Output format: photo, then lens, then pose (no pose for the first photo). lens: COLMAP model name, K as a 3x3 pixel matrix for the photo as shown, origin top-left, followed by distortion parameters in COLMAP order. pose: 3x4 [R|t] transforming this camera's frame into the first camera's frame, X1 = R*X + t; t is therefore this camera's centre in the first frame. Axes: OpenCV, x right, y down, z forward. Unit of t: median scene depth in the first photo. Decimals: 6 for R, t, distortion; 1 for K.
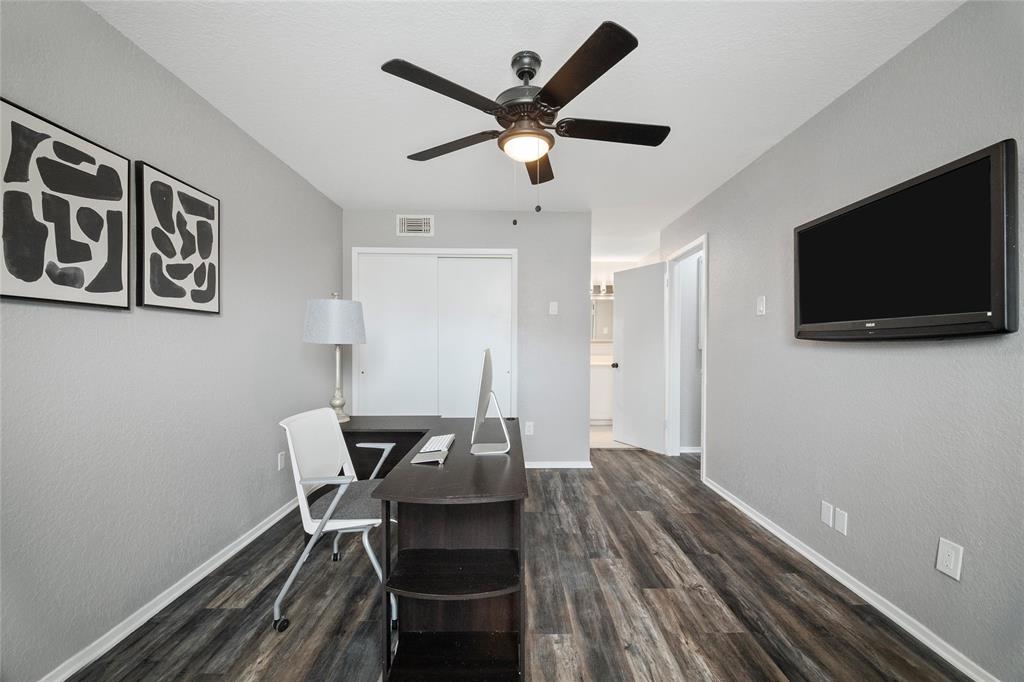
lens RADIAL K [[409.8, 0, 512.3], [0, 409.8, 347.3], [0, 0, 1]] dist [-0.001932, 0.000223]
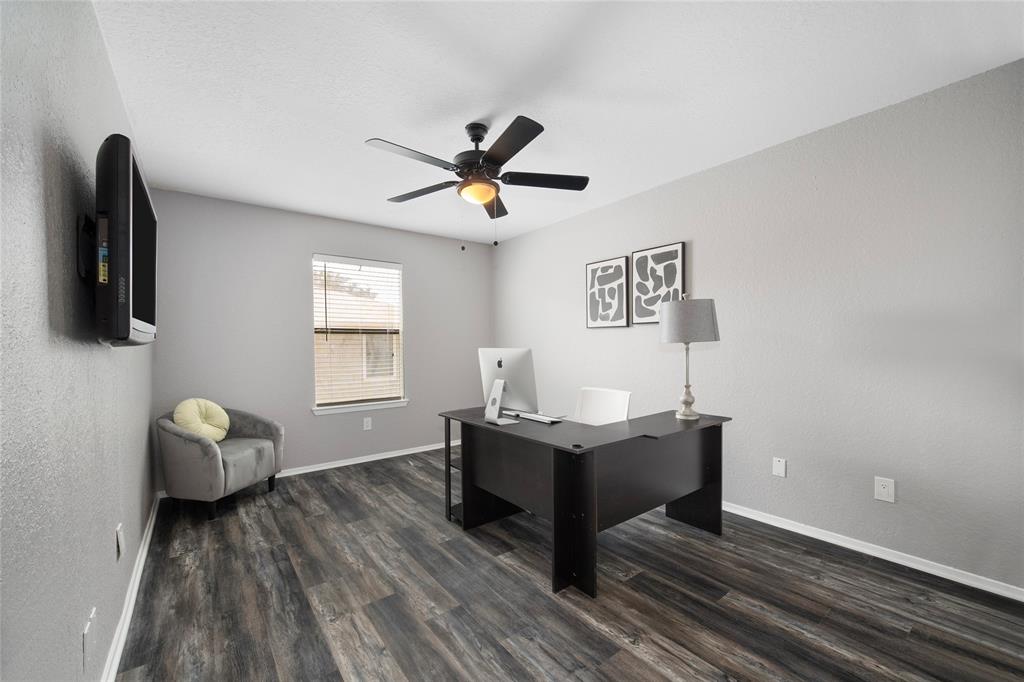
lens RADIAL K [[409.8, 0, 512.3], [0, 409.8, 347.3], [0, 0, 1]] dist [-0.001932, 0.000223]
pose [[-0.795452, 0.011791, -0.605902, 0.742405], [0.002800, 0.999872, 0.015783, -0.019680], [0.606010, 0.010859, -0.795383, 2.114533]]
